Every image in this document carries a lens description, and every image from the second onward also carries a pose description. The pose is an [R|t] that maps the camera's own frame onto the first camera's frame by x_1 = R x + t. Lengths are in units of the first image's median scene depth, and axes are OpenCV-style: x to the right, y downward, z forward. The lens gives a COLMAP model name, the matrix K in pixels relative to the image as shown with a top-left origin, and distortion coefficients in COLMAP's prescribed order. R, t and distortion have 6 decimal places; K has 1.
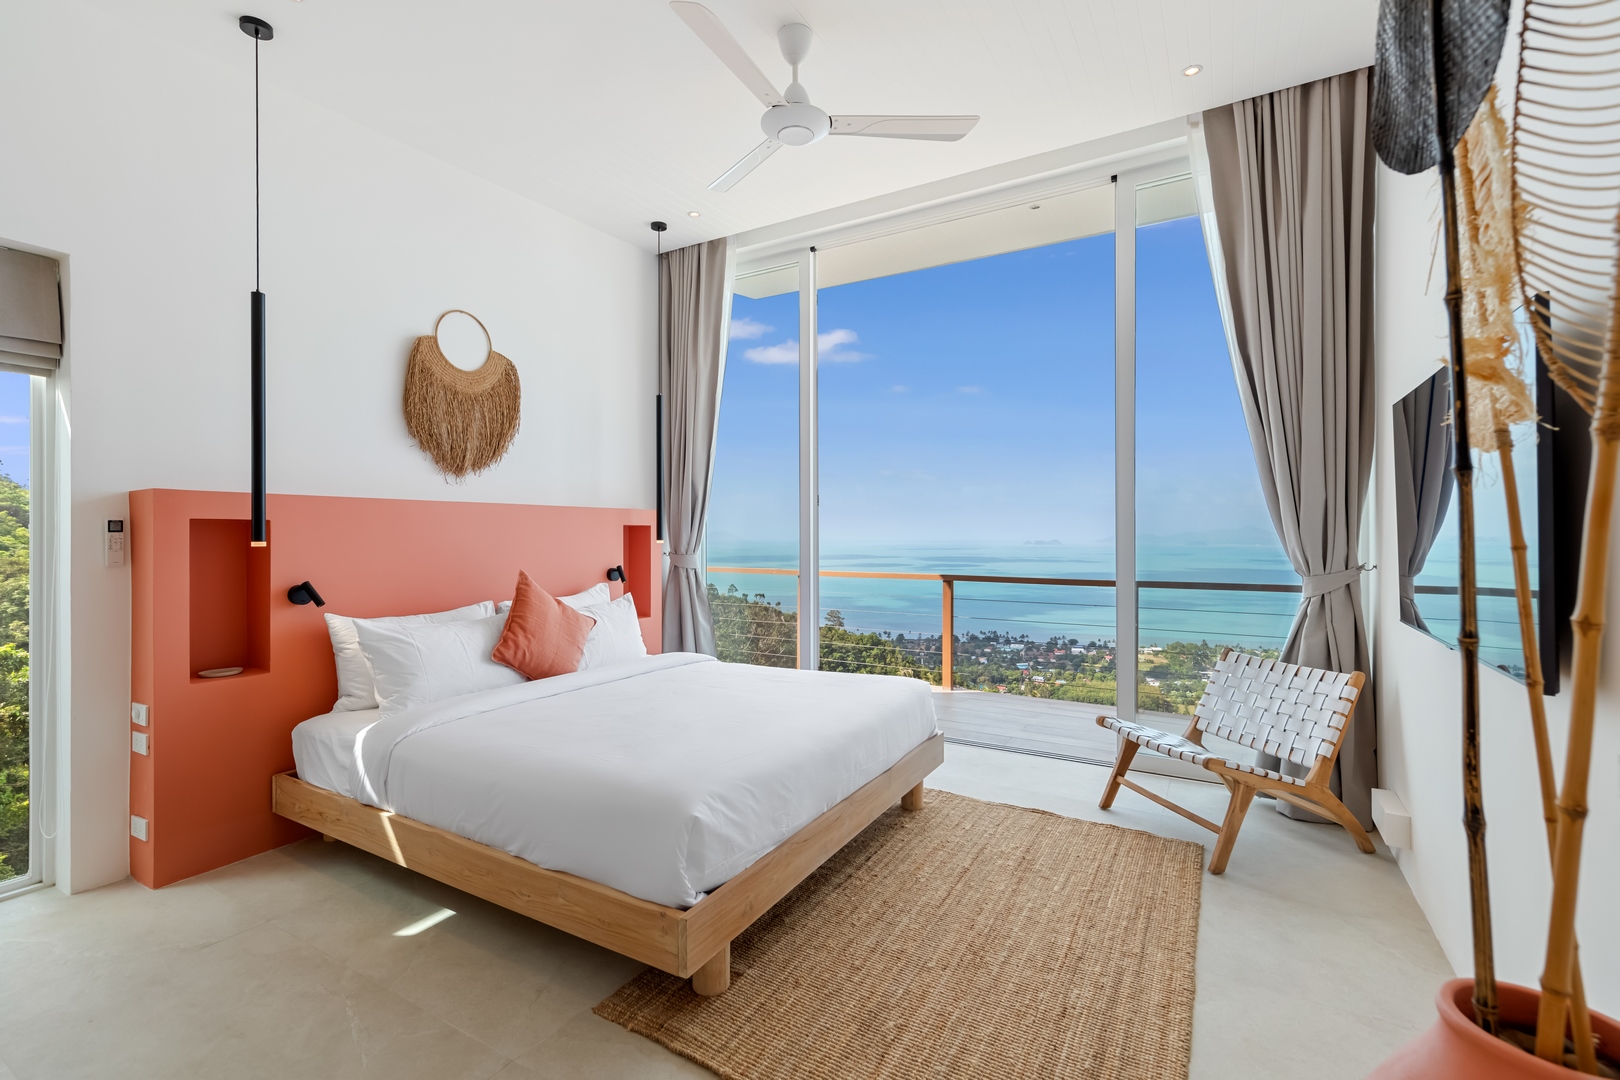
lens RADIAL K [[698.8, 0, 814.4], [0, 698.8, 518.3], [0, 0, 1]] dist [0.014132, 0.000369]
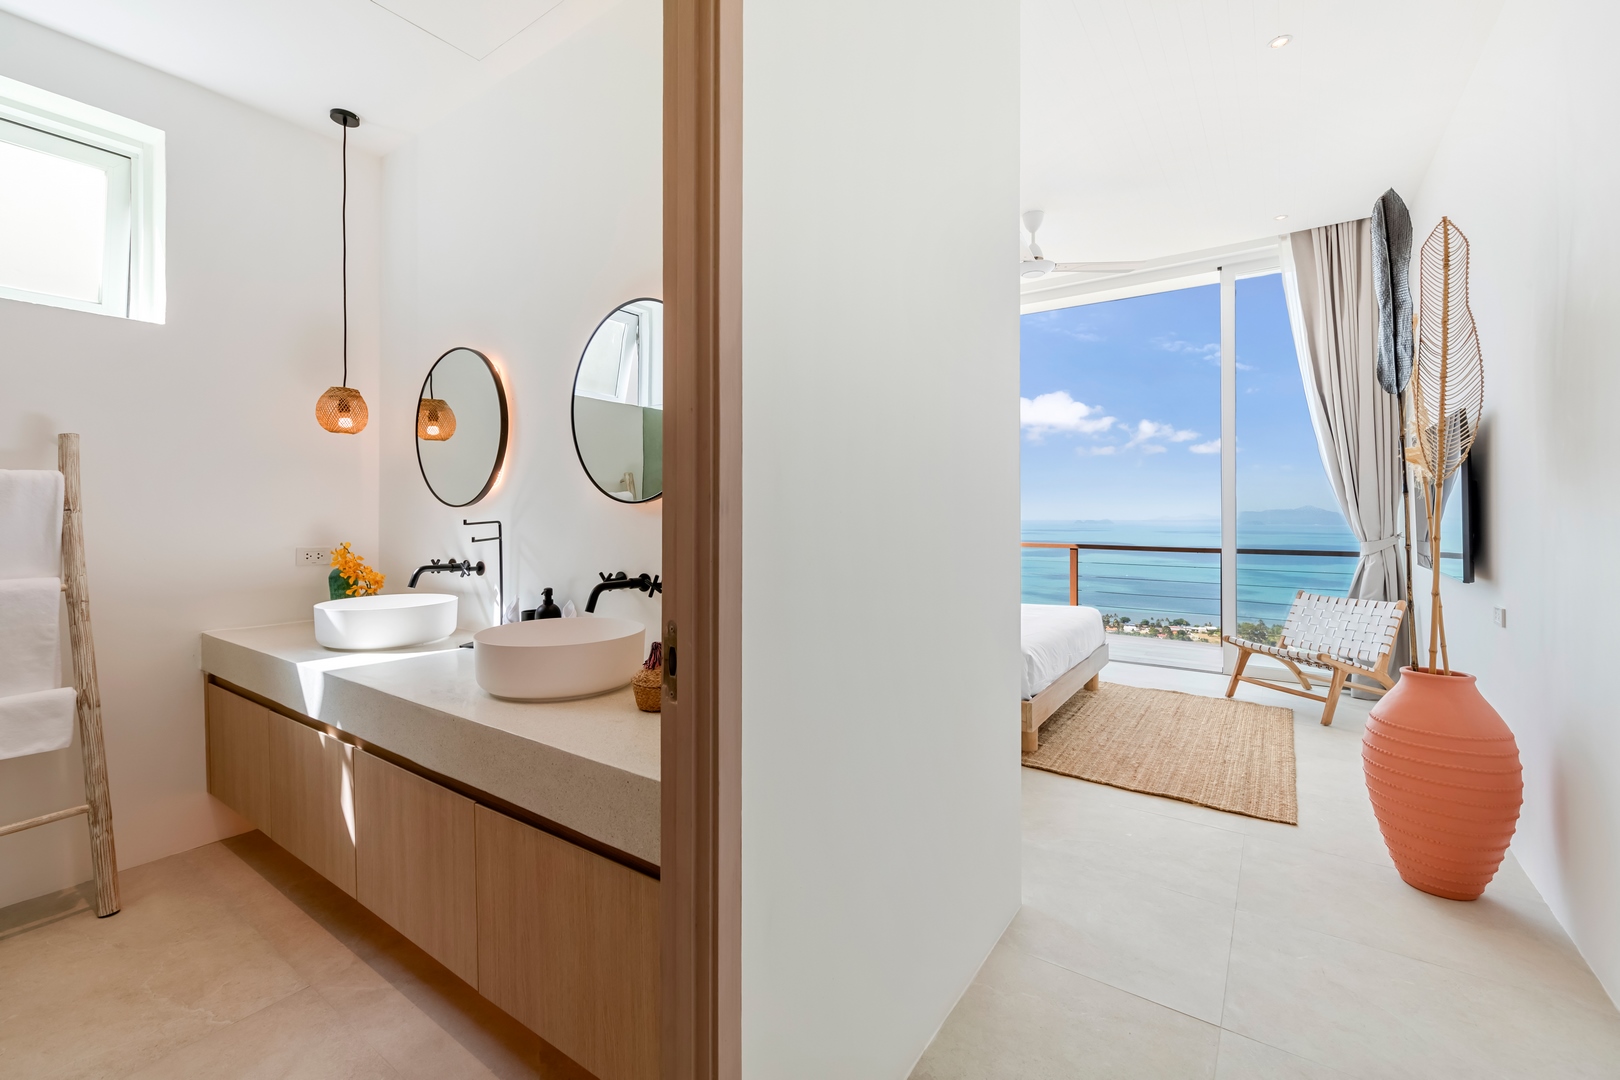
lens RADIAL K [[672.1, 0, 809.2], [0, 672.1, 510.8], [0, 0, 1]] dist [0.005660, -0.000588]
pose [[0.996365, -0.011299, -0.084430, -0.377827], [0.012544, 0.999820, 0.014241, -0.010202], [0.084254, -0.015248, 0.996328, -0.562943]]
